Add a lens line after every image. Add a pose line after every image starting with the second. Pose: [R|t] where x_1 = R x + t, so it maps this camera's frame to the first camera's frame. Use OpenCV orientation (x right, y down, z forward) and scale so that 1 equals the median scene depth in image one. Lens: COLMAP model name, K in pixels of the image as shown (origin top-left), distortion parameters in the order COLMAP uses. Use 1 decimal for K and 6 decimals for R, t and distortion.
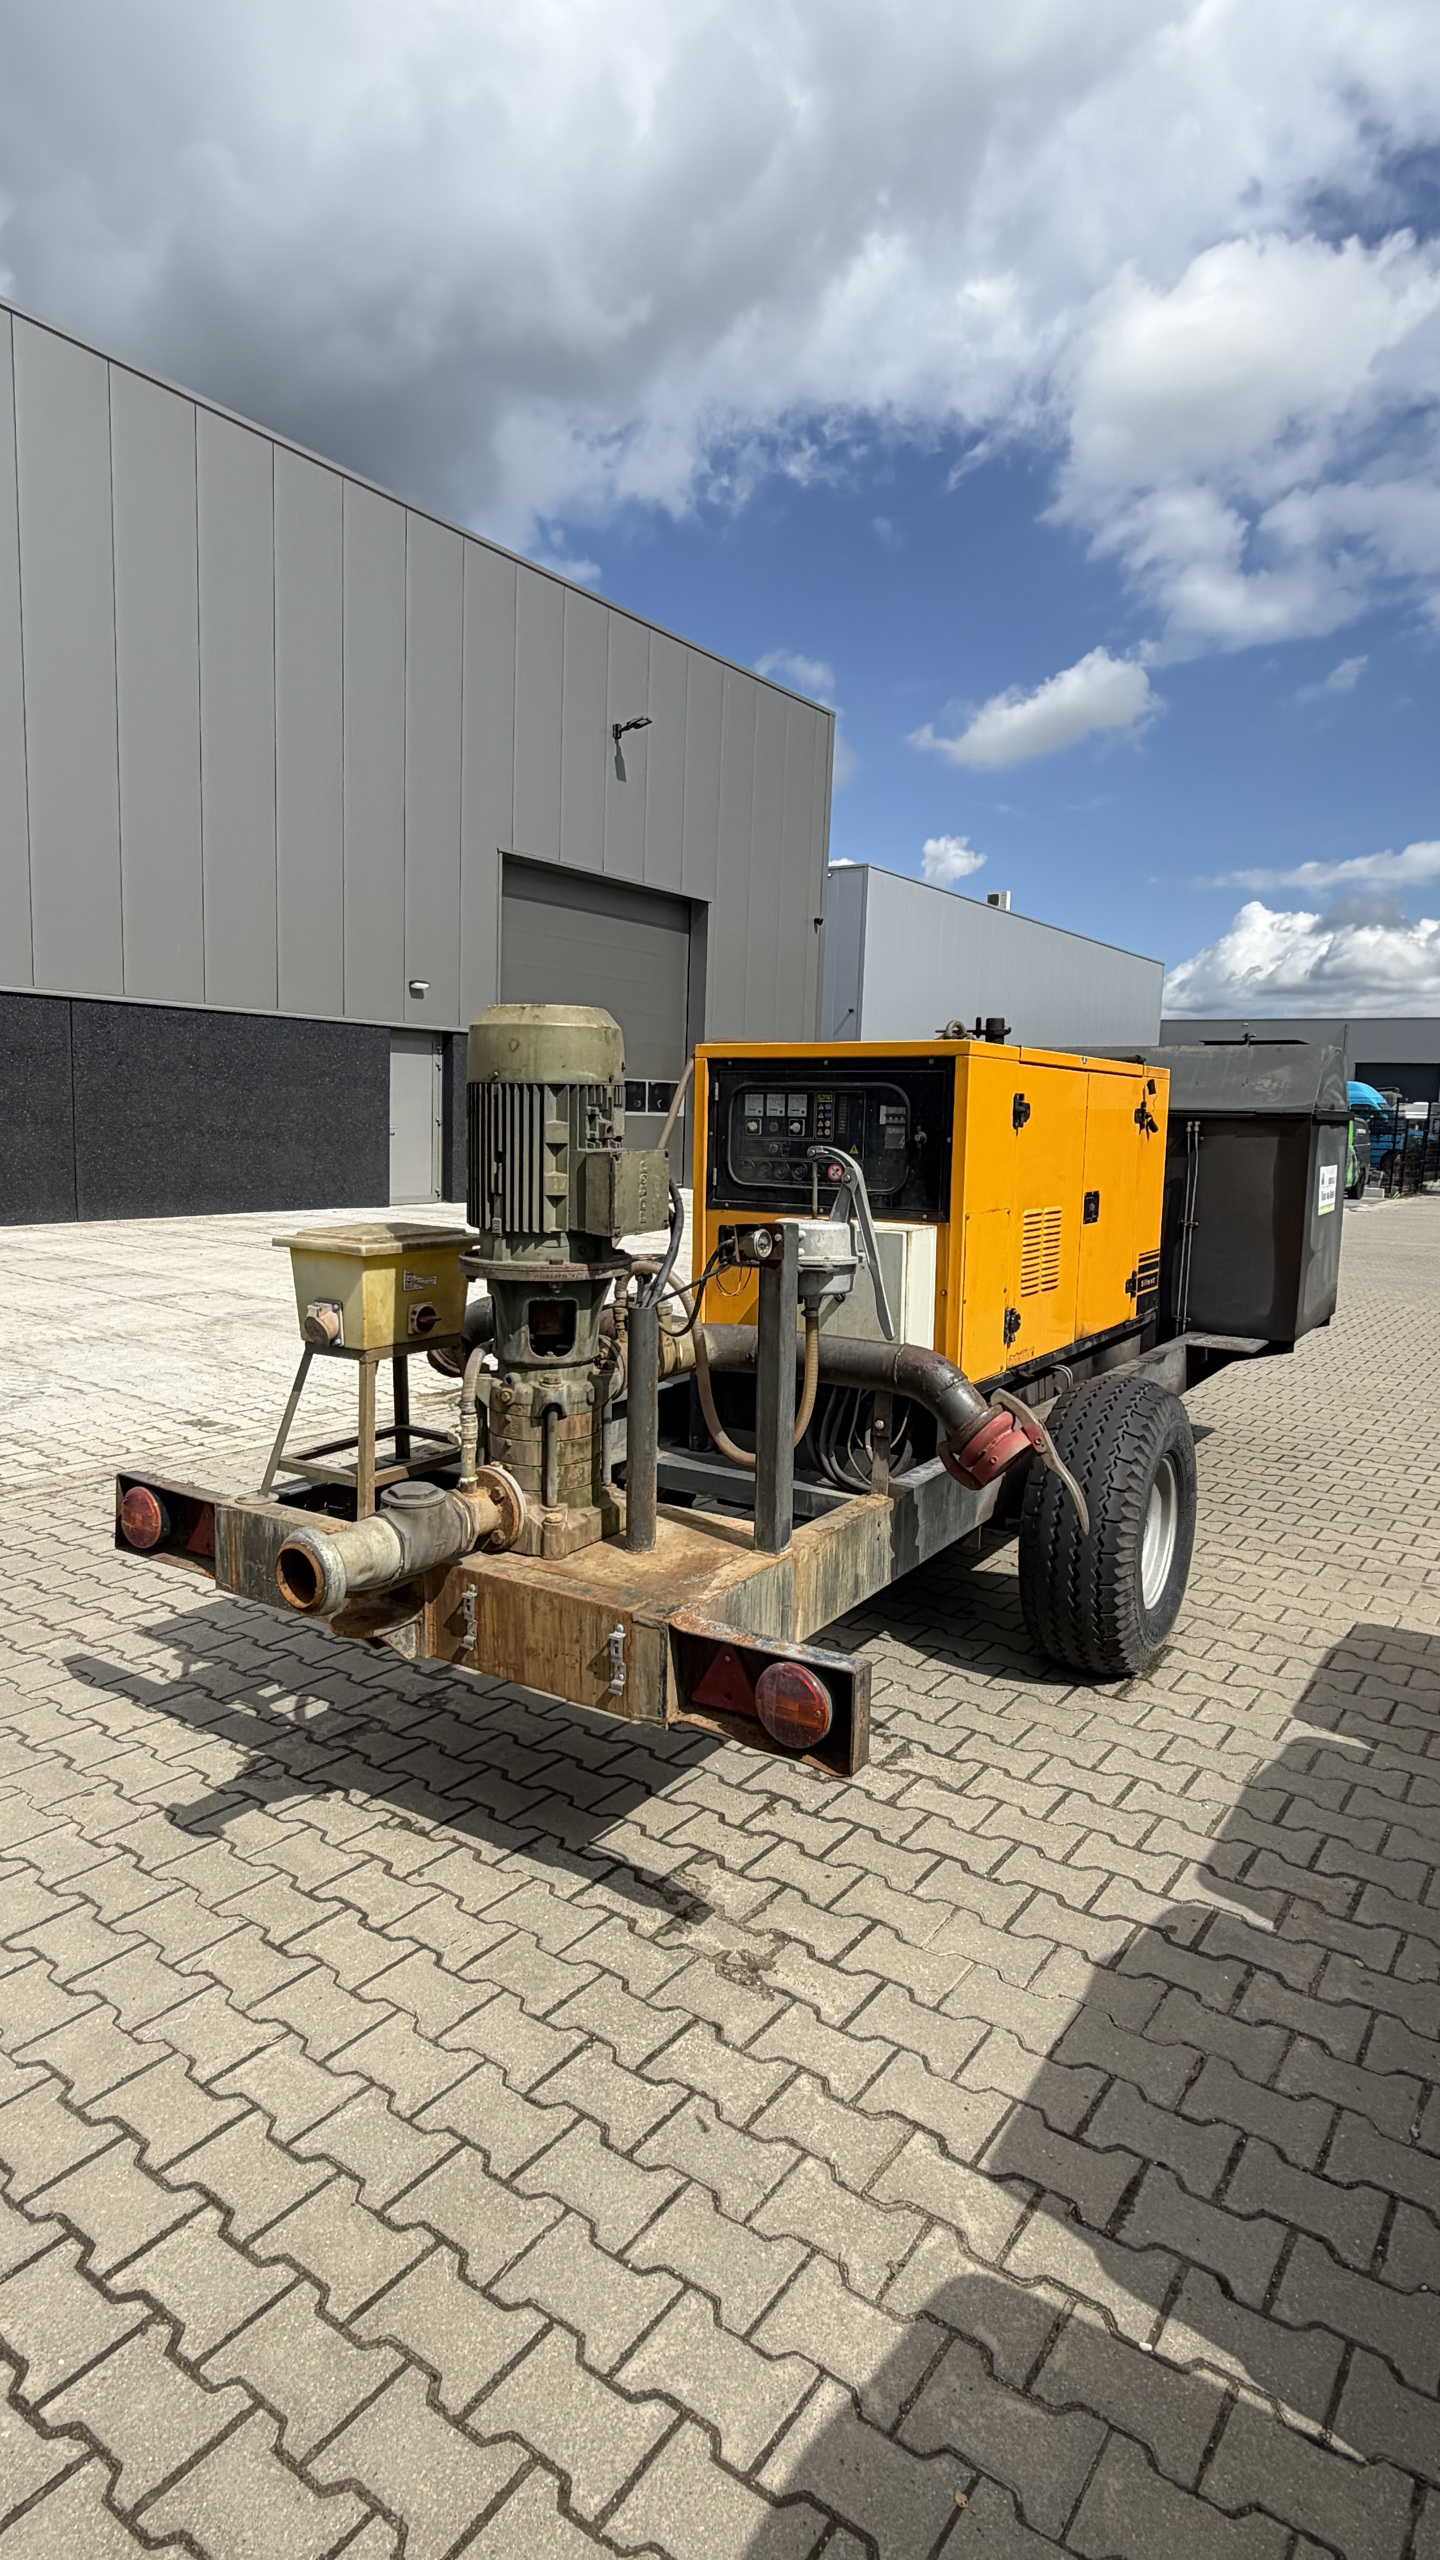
lens RADIAL K [[1408.9, 0, 720.0], [0, 1408.9, 1280.0], [0, 0, 1]] dist [-0.000598, 0.000152]
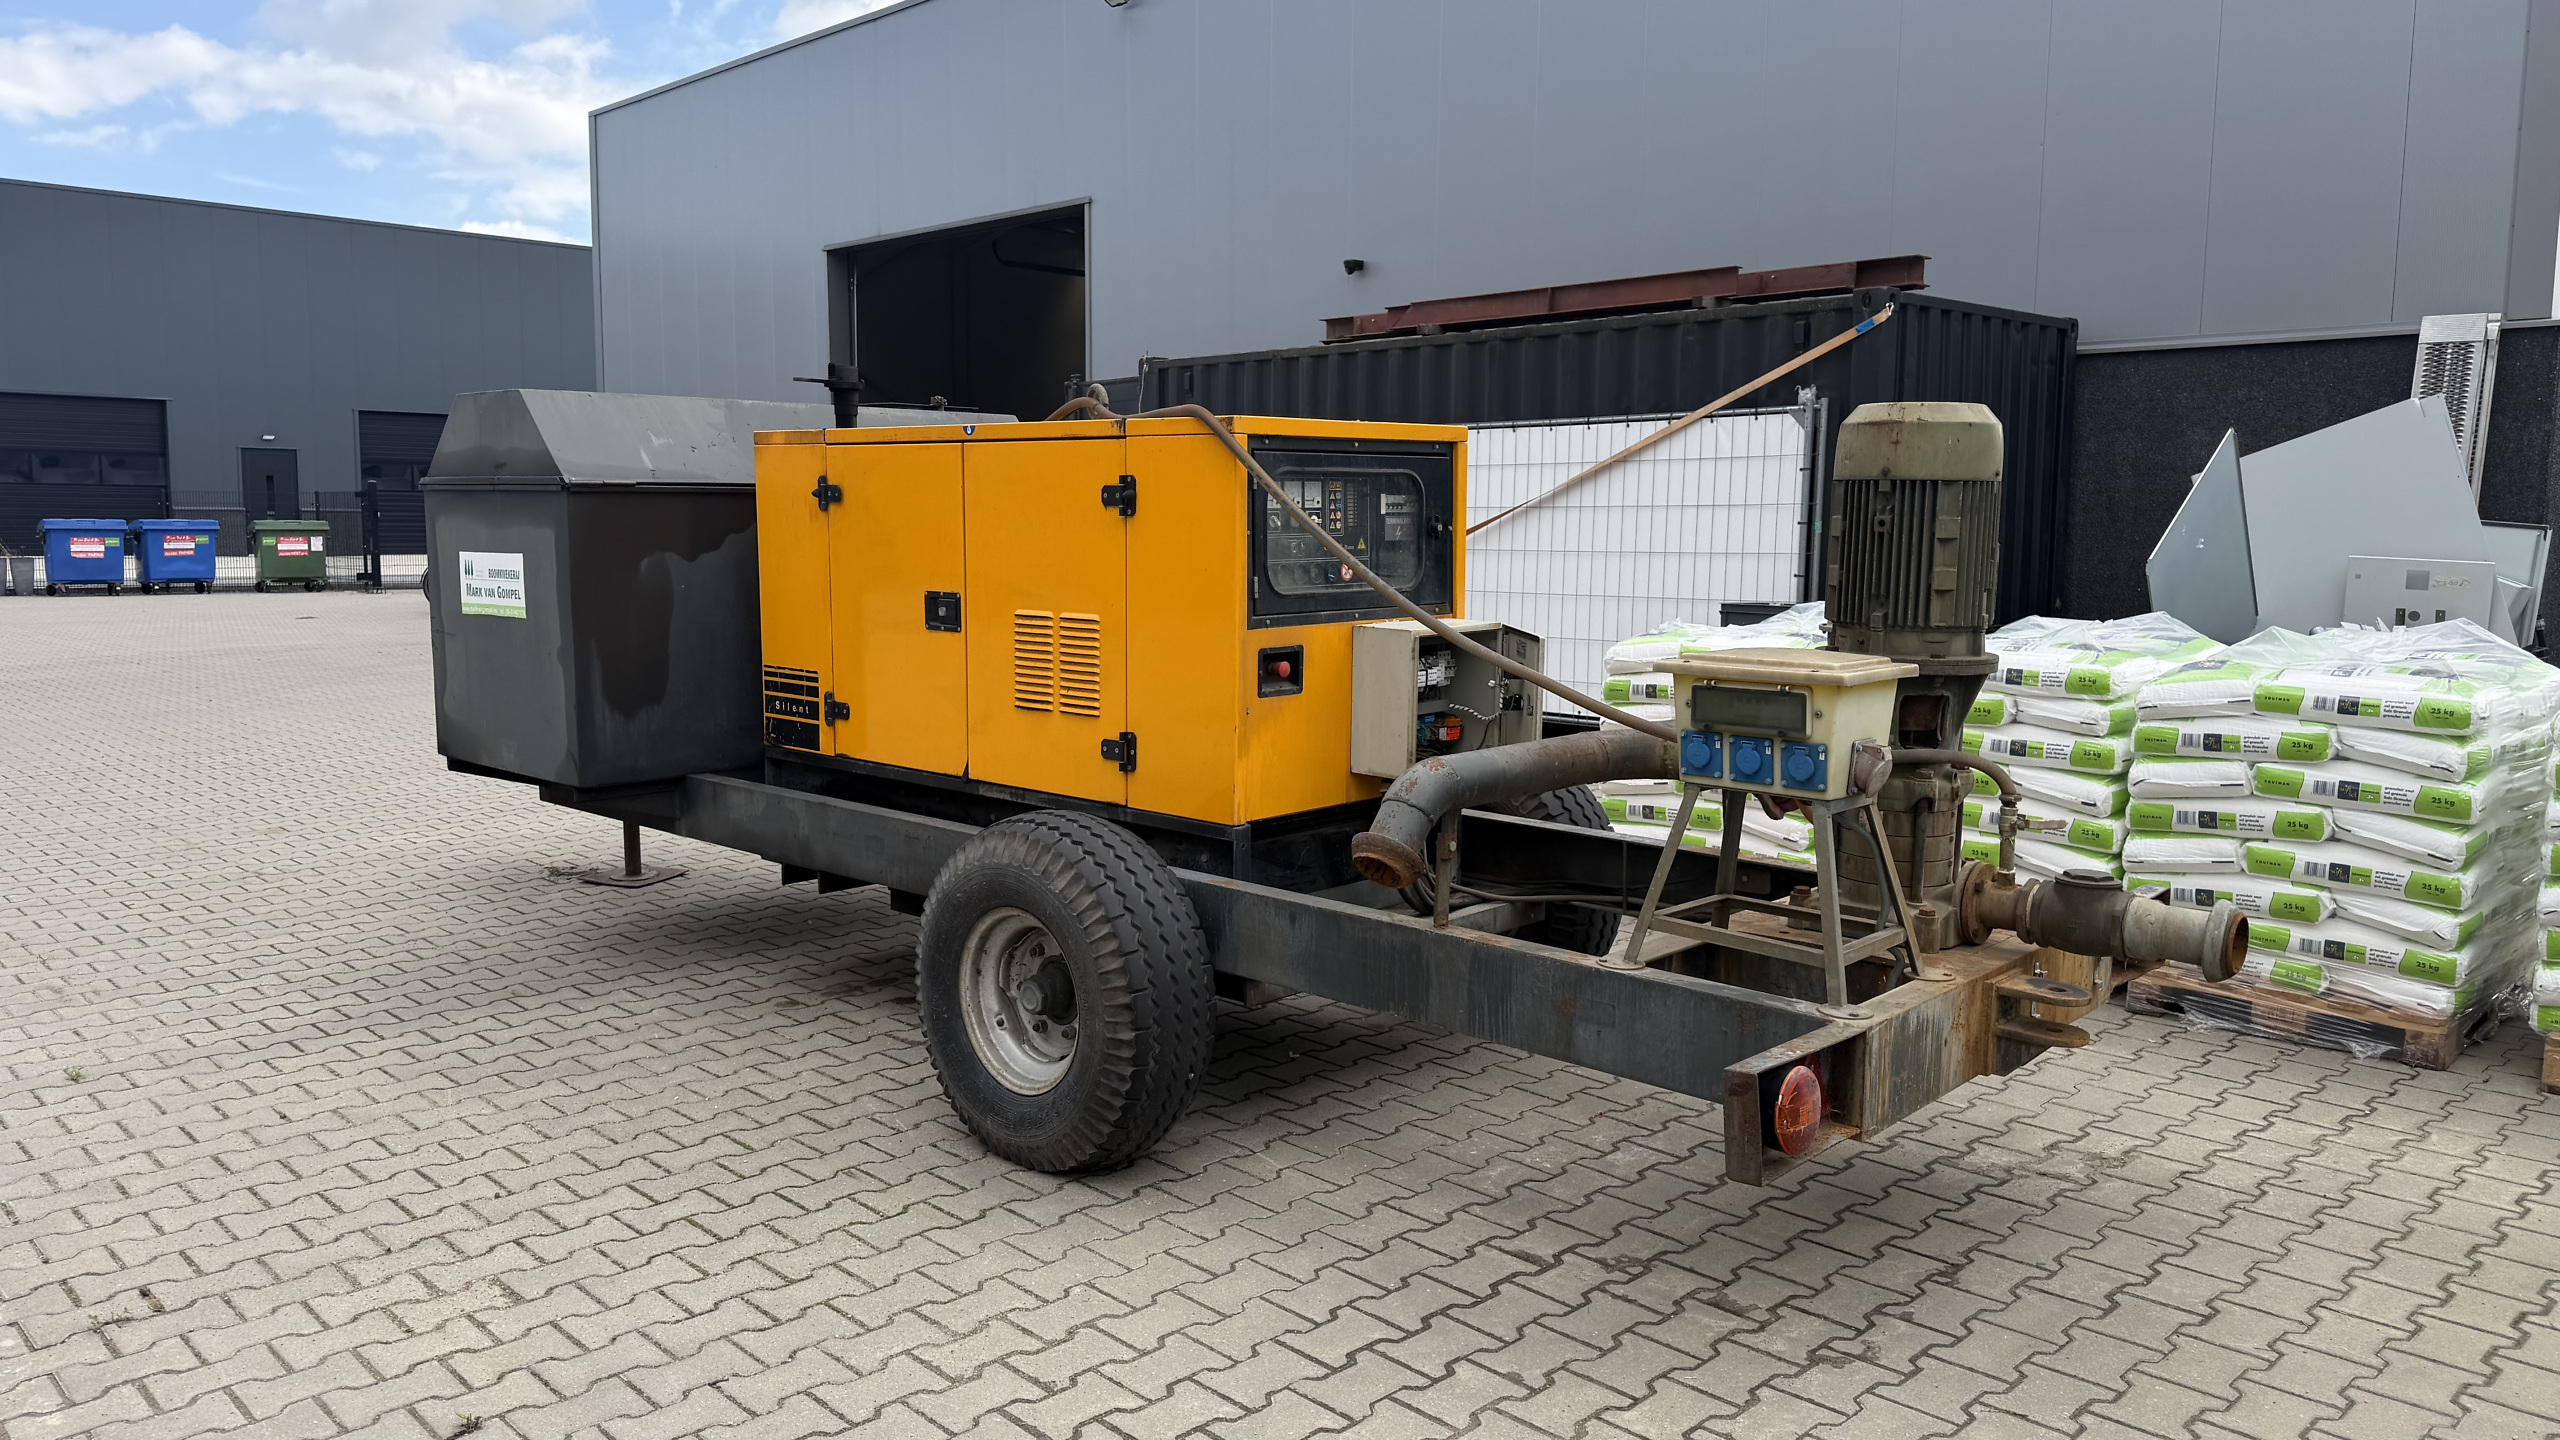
lens RADIAL K [[1782.7, 0, 1280.0], [0, 1782.7, 720.0], [0, 0, 1]] dist [-0.027272, -0.004480]
pose [[0.181512, -0.138474, 0.973590, -1.036048], [0.118496, 0.985902, 0.118133, -0.124829], [-0.976223, 0.093924, 0.195361, 0.863232]]
